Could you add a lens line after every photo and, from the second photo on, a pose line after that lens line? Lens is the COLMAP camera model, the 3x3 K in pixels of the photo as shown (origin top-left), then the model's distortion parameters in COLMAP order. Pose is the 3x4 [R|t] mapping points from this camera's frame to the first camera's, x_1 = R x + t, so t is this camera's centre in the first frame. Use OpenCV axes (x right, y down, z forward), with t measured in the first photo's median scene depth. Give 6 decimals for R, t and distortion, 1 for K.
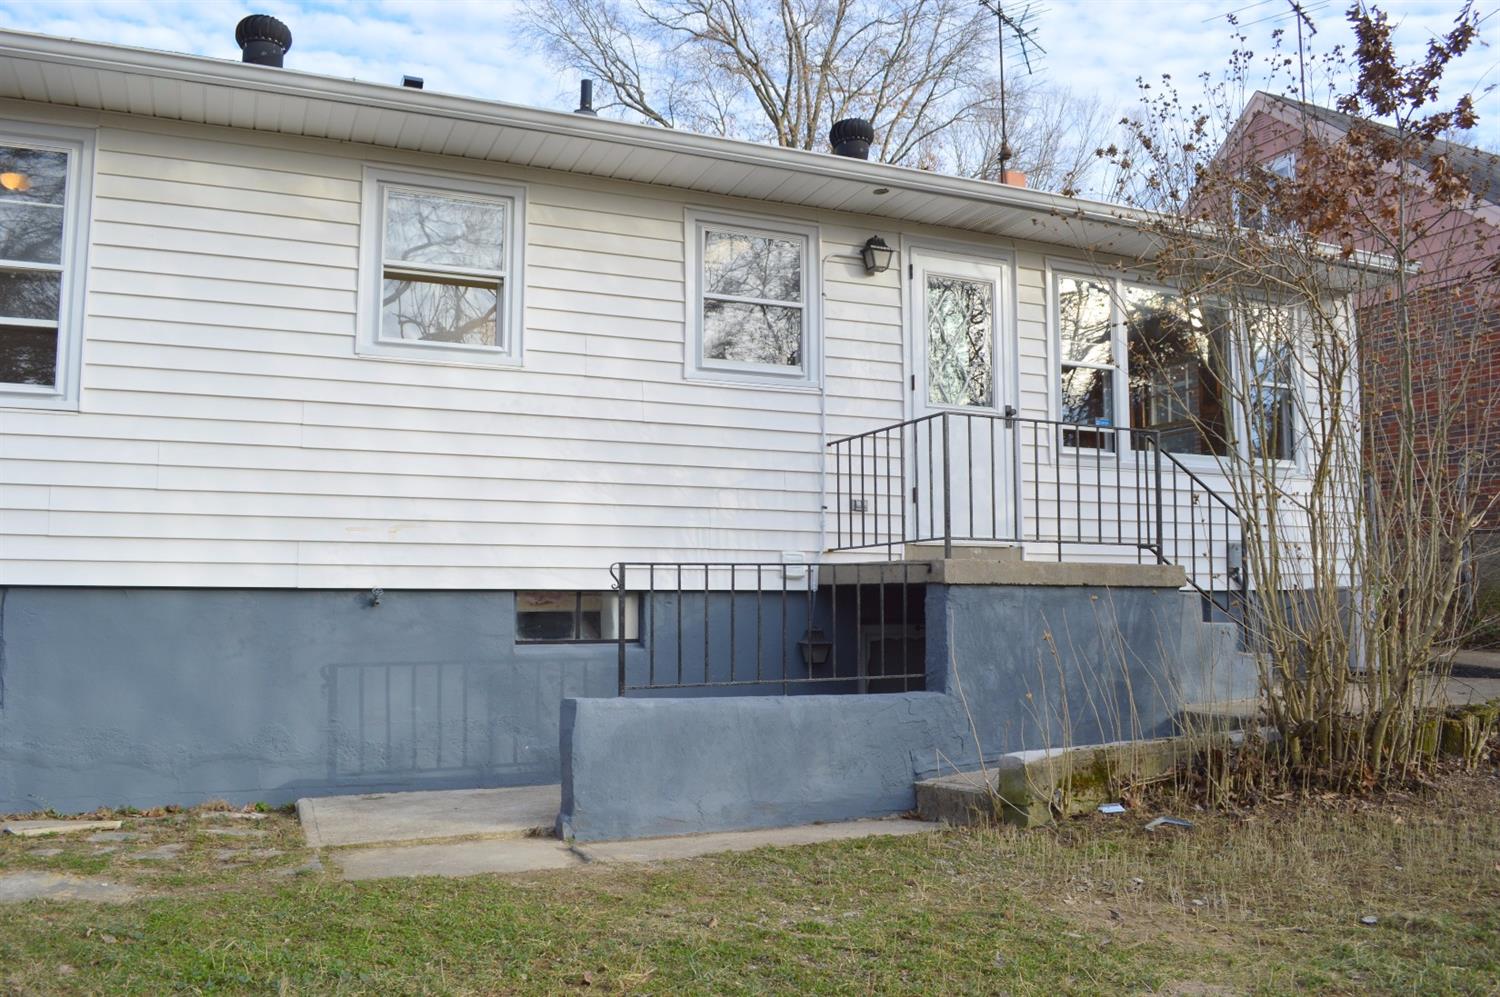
lens RADIAL K [[1194.3, 0, 747.0], [0, 1194.3, 505.8], [0, 0, 1]] dist [-0.084933, 0.009299]
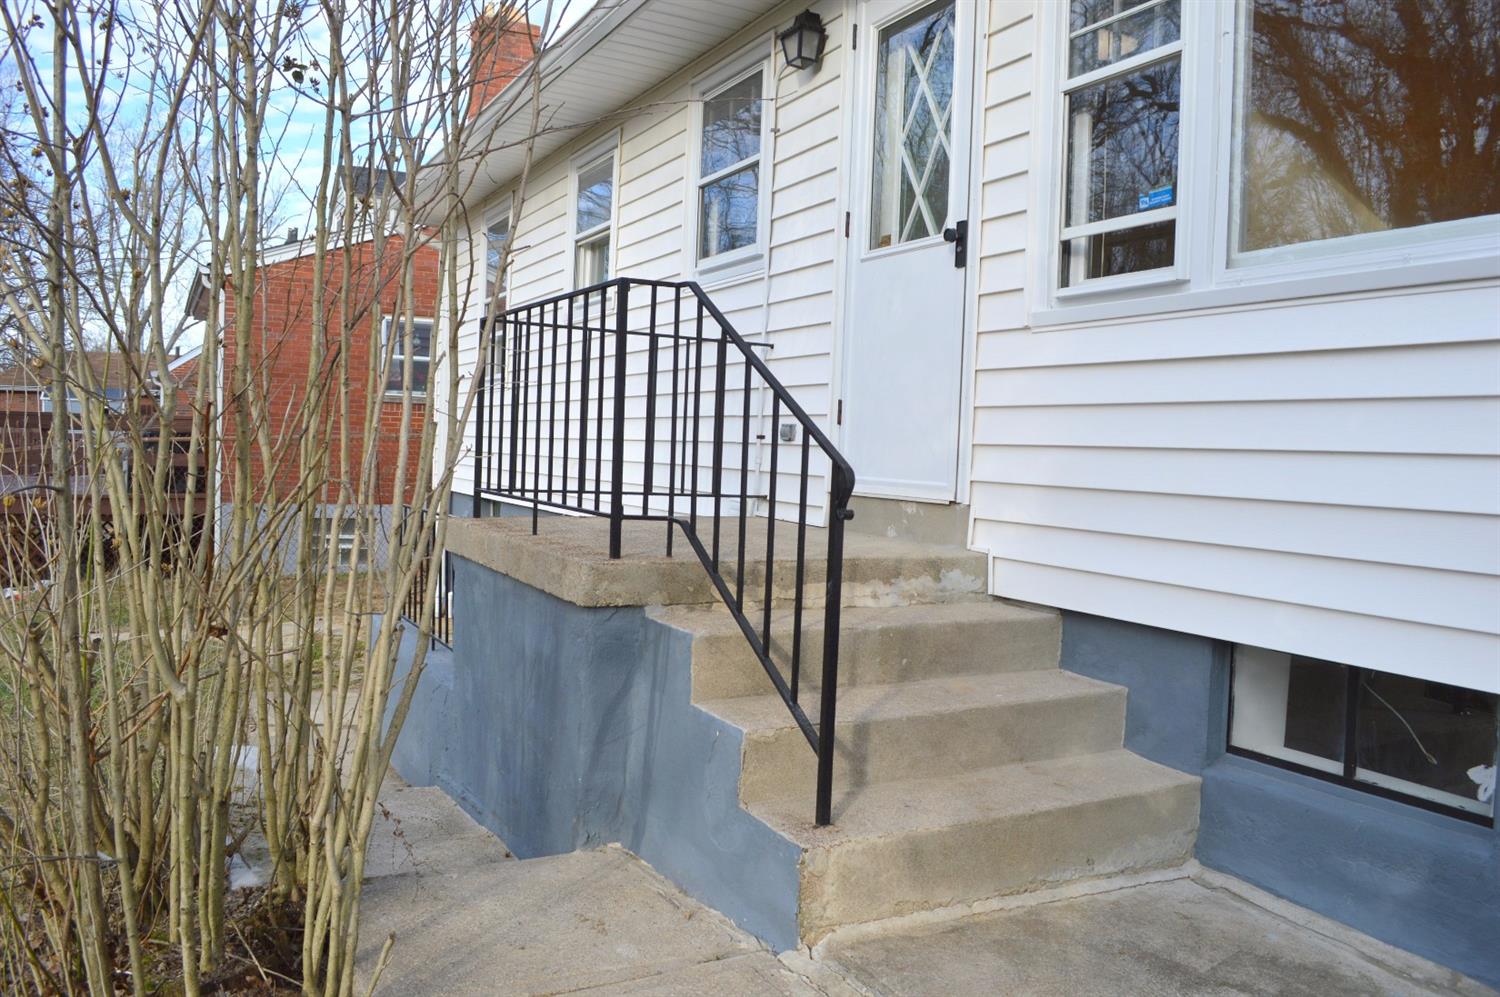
lens RADIAL K [[1194.3, 0, 747.0], [0, 1194.3, 505.8], [0, 0, 1]] dist [-0.084933, 0.009299]
pose [[0.055981, 0.050069, -0.997176, 0.762996], [0.049638, 0.997367, 0.052866, 0.003913], [0.997197, -0.052457, 0.053349, 0.934132]]
